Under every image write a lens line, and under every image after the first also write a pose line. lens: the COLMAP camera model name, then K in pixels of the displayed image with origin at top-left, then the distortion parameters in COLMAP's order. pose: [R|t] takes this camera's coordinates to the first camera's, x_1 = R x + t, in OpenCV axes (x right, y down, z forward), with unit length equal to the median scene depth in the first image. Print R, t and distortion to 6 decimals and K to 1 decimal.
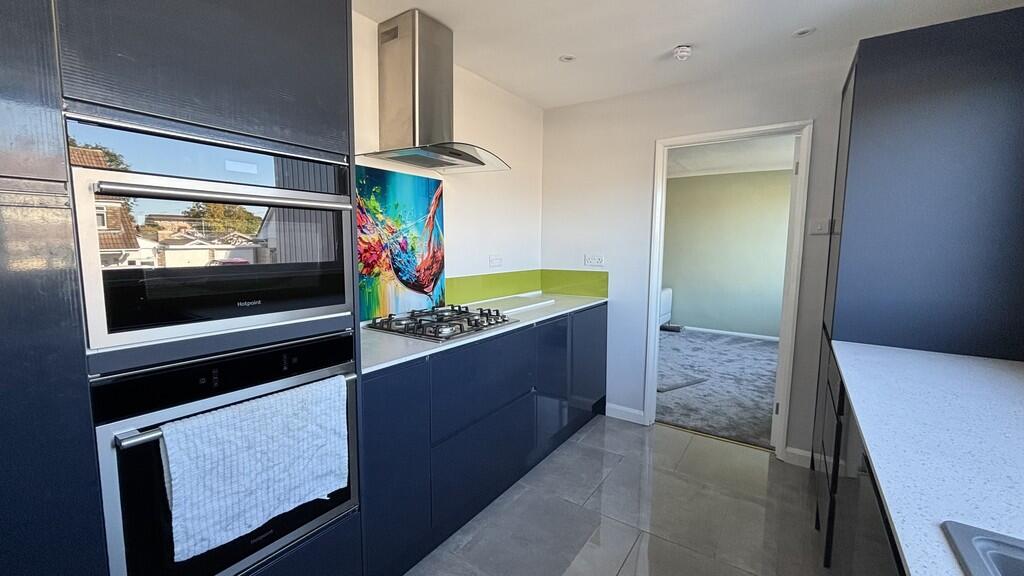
lens RADIAL K [[418.2, 0, 509.0], [0, 418.2, 286.1], [0, 0, 1]] dist [-0.000765, 0.000084]
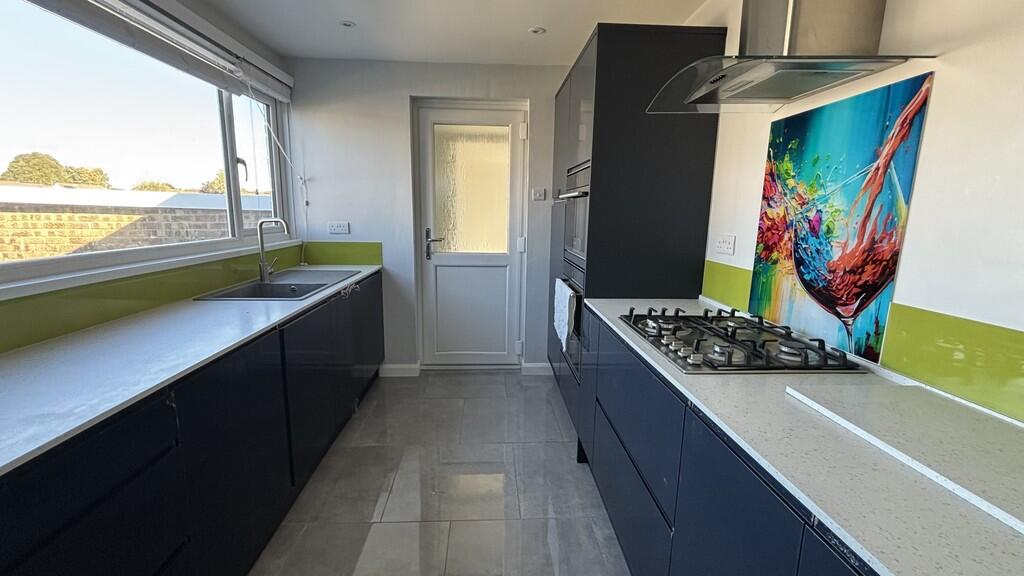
lens RADIAL K [[418.2, 0, 507.1], [0, 418.2, 285.2], [0, 0, 1]] dist [-0.000765, 0.000084]
pose [[-0.796483, 0.083280, -0.598898, 0.490980], [-0.086155, 0.964734, 0.248729, -0.125689], [0.598491, 0.249707, -0.761219, 1.228893]]
